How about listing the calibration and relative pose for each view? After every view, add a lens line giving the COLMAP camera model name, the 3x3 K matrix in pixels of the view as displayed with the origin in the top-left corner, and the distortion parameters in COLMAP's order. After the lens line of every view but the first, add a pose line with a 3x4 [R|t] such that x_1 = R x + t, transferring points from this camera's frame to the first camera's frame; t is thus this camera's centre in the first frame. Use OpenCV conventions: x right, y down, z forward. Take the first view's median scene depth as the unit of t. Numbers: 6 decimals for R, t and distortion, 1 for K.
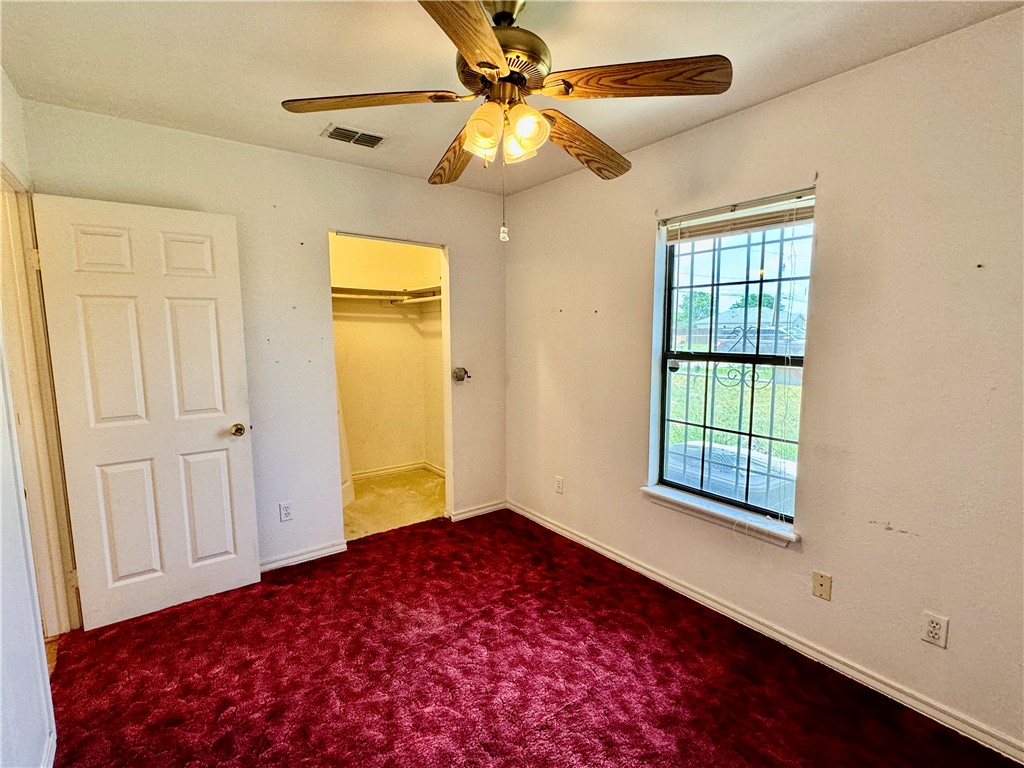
lens RADIAL K [[479.0, 0, 509.1], [0, 479.0, 385.2], [0, 0, 1]] dist [-0.003024, -0.000585]
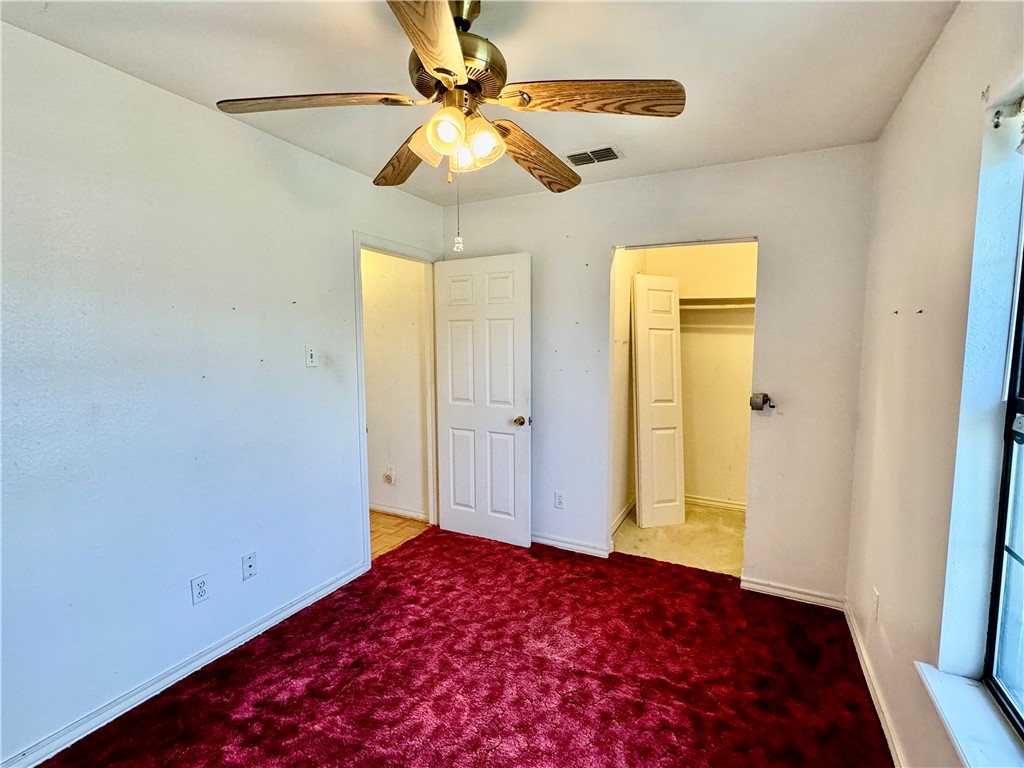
lens RADIAL K [[479.0, 0, 509.1], [0, 479.0, 385.2], [0, 0, 1]] dist [-0.003024, -0.000585]
pose [[0.432384, 0.082742, -0.897885, 0.588098], [-0.107475, 0.993411, 0.039789, -0.051251], [0.895262, 0.079296, 0.438428, 0.435586]]
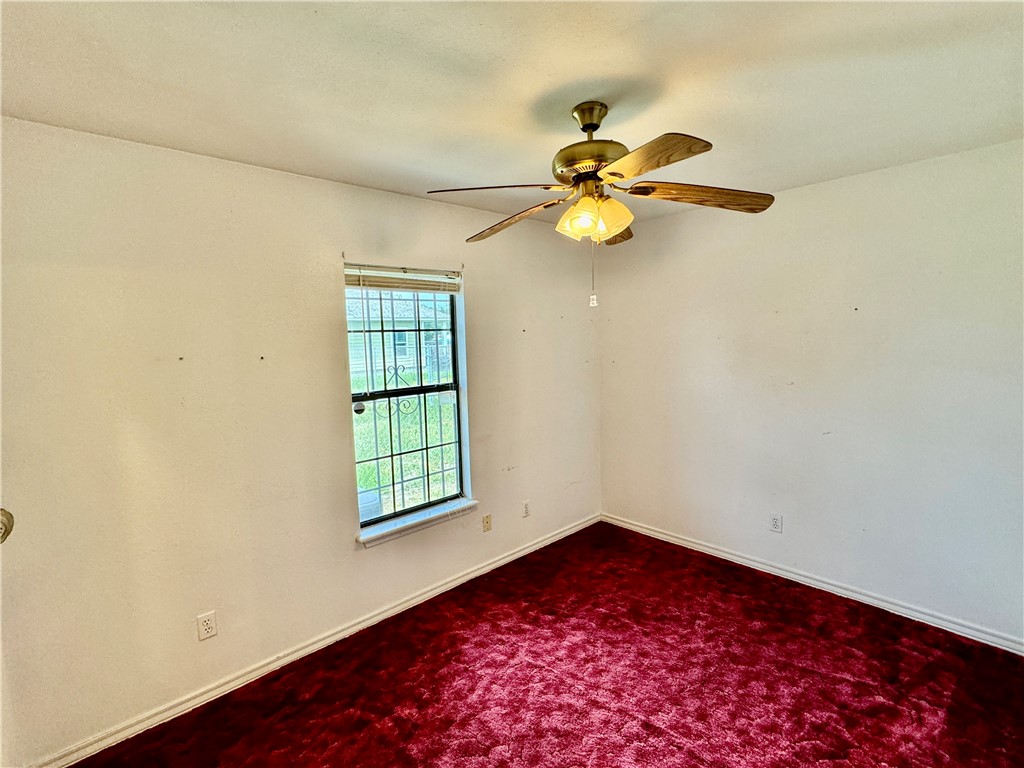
lens RADIAL K [[479.0, 0, 509.1], [0, 479.0, 385.2], [0, 0, 1]] dist [-0.003024, -0.000585]
pose [[-0.103551, -0.098174, 0.989767, -0.762057], [0.145509, 0.982915, 0.112718, -0.172973], [-0.983923, 0.155692, -0.087496, 0.852537]]
